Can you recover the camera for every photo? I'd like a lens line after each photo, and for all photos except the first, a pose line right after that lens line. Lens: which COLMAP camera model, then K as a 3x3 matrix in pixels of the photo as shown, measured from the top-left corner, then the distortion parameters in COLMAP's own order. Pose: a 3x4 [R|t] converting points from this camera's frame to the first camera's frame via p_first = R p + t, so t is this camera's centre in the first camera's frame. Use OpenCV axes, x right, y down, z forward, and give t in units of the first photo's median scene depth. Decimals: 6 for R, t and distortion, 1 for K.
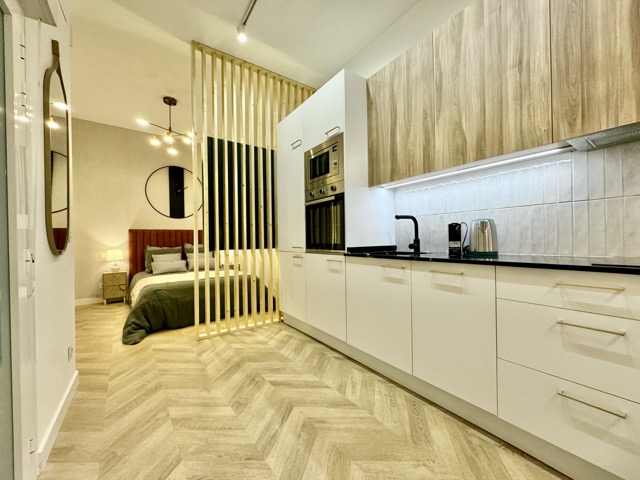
lens RADIAL K [[254.4, 0, 320.0], [0, 254.4, 240.0], [0, 0, 1]] dist [-0.002173, 0.000090]
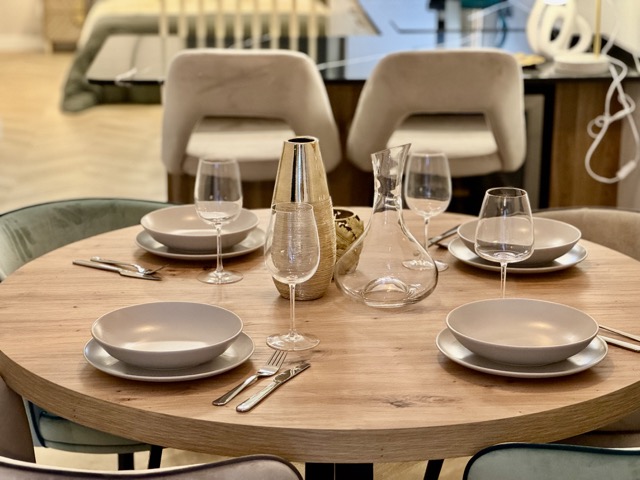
lens RADIAL K [[1437.0, 0, 320.0], [0, 1437.0, 240.0], [0, 0, 1]] dist [-0.020759, -0.172274]
pose [[0.849974, 0.161961, -0.501311, 1.315290], [-0.018000, 0.959944, 0.279614, -0.215450], [0.526517, -0.228641, 0.818843, -1.327556]]
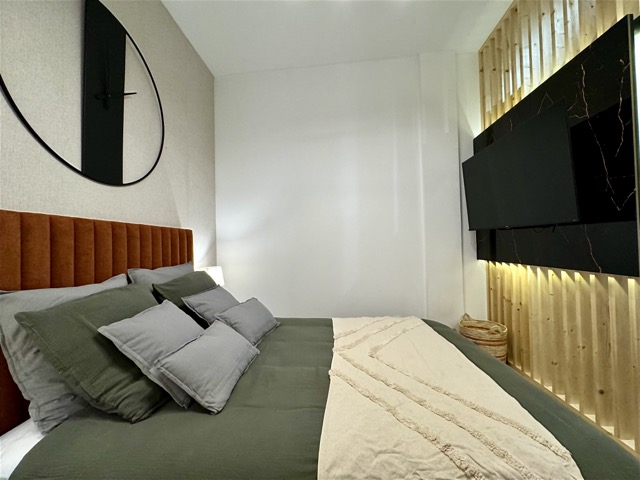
lens RADIAL K [[253.4, 0, 320.0], [0, 253.4, 240.0], [0, 0, 1]] dist [-0.004359, 0.000274]
pose [[0.623303, 0.015448, 0.781828, -1.164054], [0.012652, 0.999475, -0.029835, -0.013612], [-0.781878, 0.028487, 0.622780, 1.147001]]
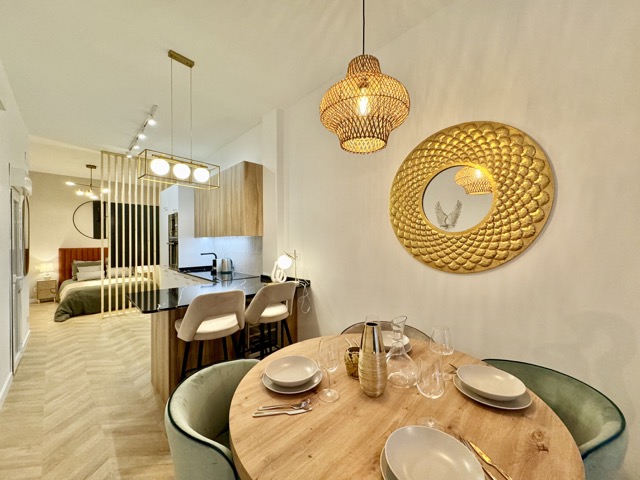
lens RADIAL K [[254.4, 0, 320.0], [0, 254.4, 240.0], [0, 0, 1]] dist [-0.002173, 0.000090]
pose [[0.987650, 0.008965, 0.156418, 0.707720], [-0.008224, 0.999952, -0.005384, -0.152167], [-0.156459, 0.004031, 0.987676, -0.955172]]
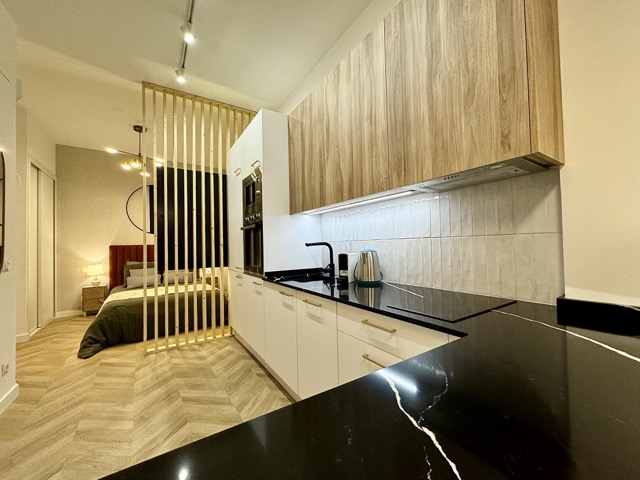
lens RADIAL K [[254.4, 0, 320.0], [0, 254.4, 240.0], [0, 0, 1]] dist [-0.002173, 0.000090]
pose [[0.999122, -0.006589, -0.041378, 0.296120], [0.005746, 0.999774, -0.020465, -0.063874], [0.041503, 0.020209, 0.998934, -0.055575]]
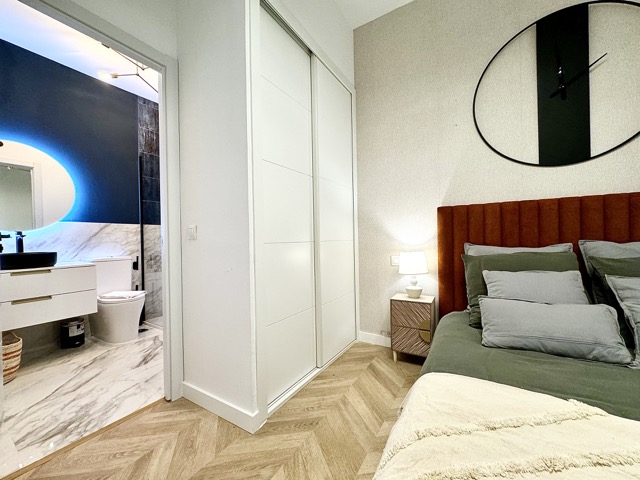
lens RADIAL K [[254.4, 0, 320.0], [0, 254.4, 240.0], [0, 0, 1]] dist [-0.002173, 0.000090]
pose [[0.376382, 0.010343, -0.926407, -0.674258], [0.014097, 0.999758, 0.016889, 0.009698], [0.926357, -0.019416, 0.376145, 1.041981]]
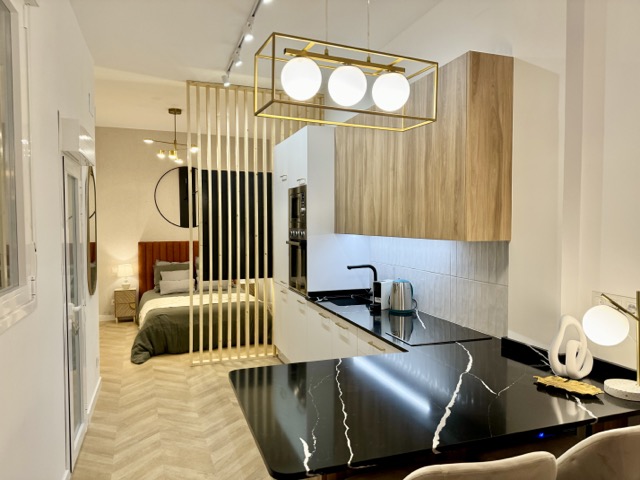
lens RADIAL K [[448.7, 0, 320.0], [0, 448.7, 240.0], [0, 0, 1]] dist [0.091647, -0.175752]
pose [[0.961871, 0.025332, -0.272327, 0.513799], [-0.014475, 0.999021, 0.041804, -0.208833], [0.273119, -0.036268, 0.961296, -0.624247]]
